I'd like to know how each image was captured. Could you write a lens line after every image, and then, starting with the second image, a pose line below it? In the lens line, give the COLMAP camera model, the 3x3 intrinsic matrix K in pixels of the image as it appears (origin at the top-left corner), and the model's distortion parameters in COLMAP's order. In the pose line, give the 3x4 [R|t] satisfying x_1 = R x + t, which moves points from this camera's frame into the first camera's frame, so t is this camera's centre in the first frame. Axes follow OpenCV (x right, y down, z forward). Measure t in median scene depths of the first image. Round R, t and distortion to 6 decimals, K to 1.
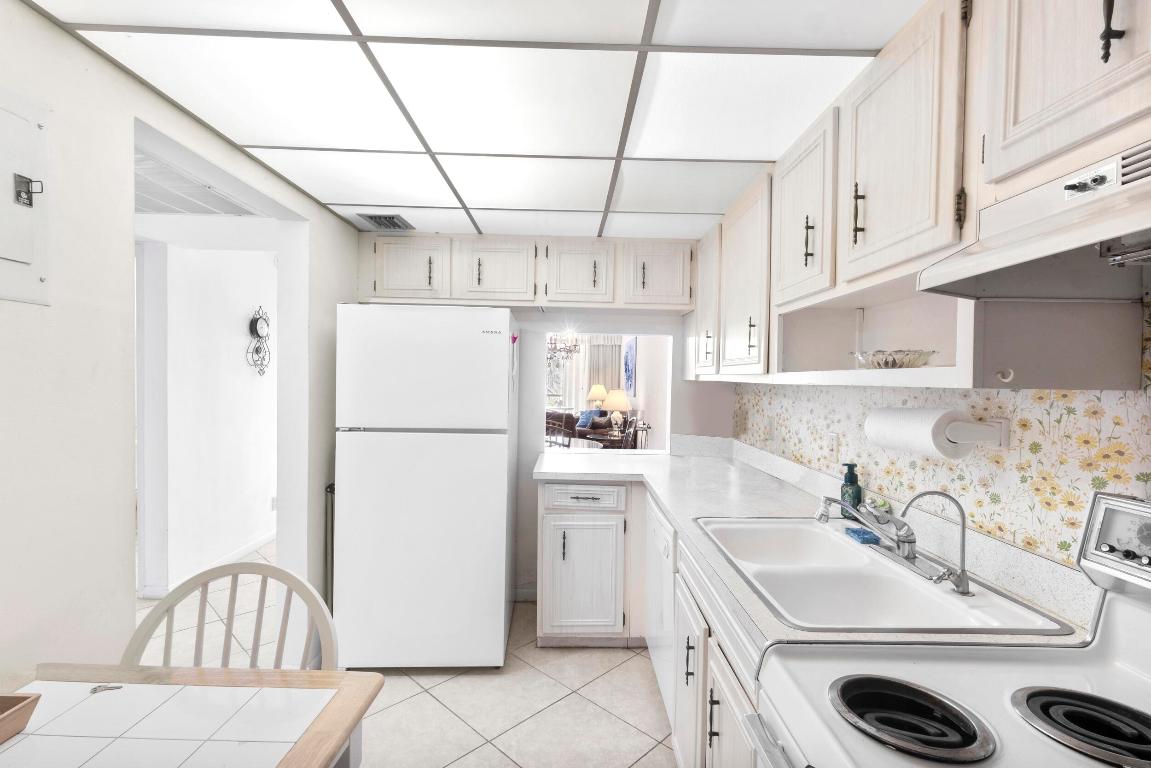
lens RADIAL K [[542.0, 0, 576.7], [0, 542.0, 388.2], [0, 0, 1]] dist [-0.001583, 0.002049]
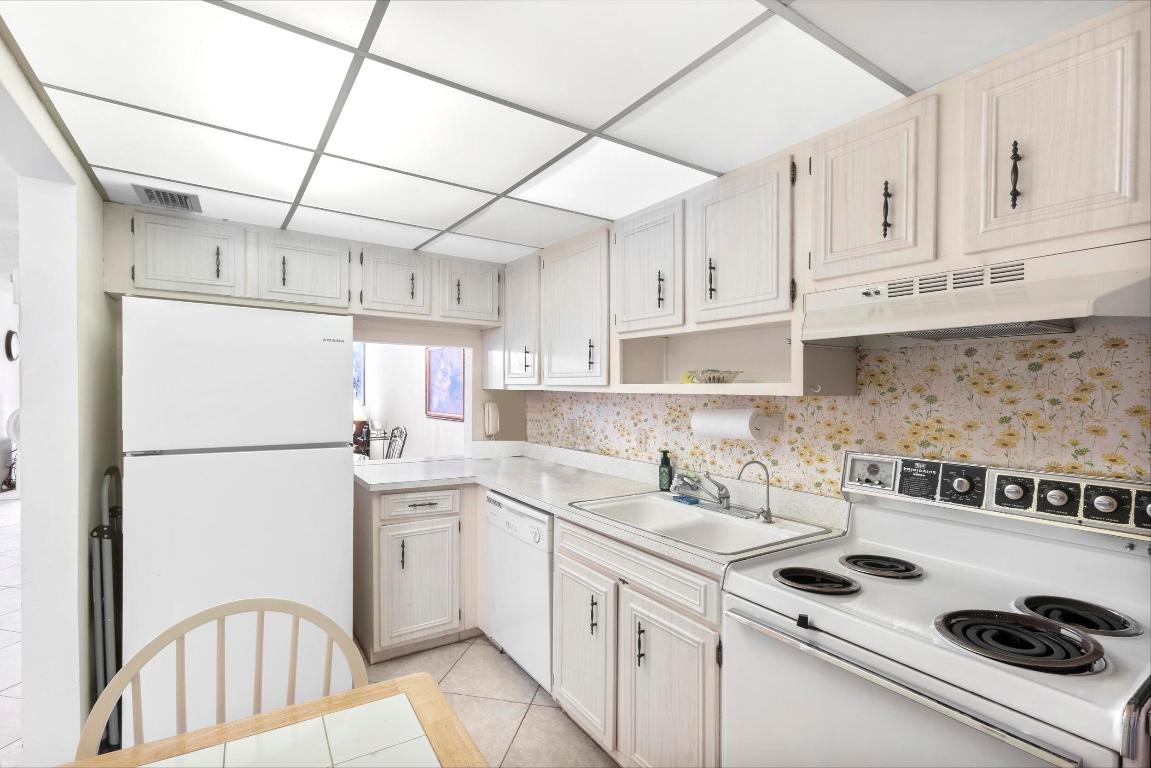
lens RADIAL K [[542.0, 0, 571.6], [0, 542.0, 388.0], [0, 0, 1]] dist [-0.001583, 0.002049]
pose [[0.842071, -0.004067, 0.539351, -0.410744], [0.010865, 0.999897, -0.009422, -0.008368], [-0.539257, 0.013794, 0.842029, -0.029744]]
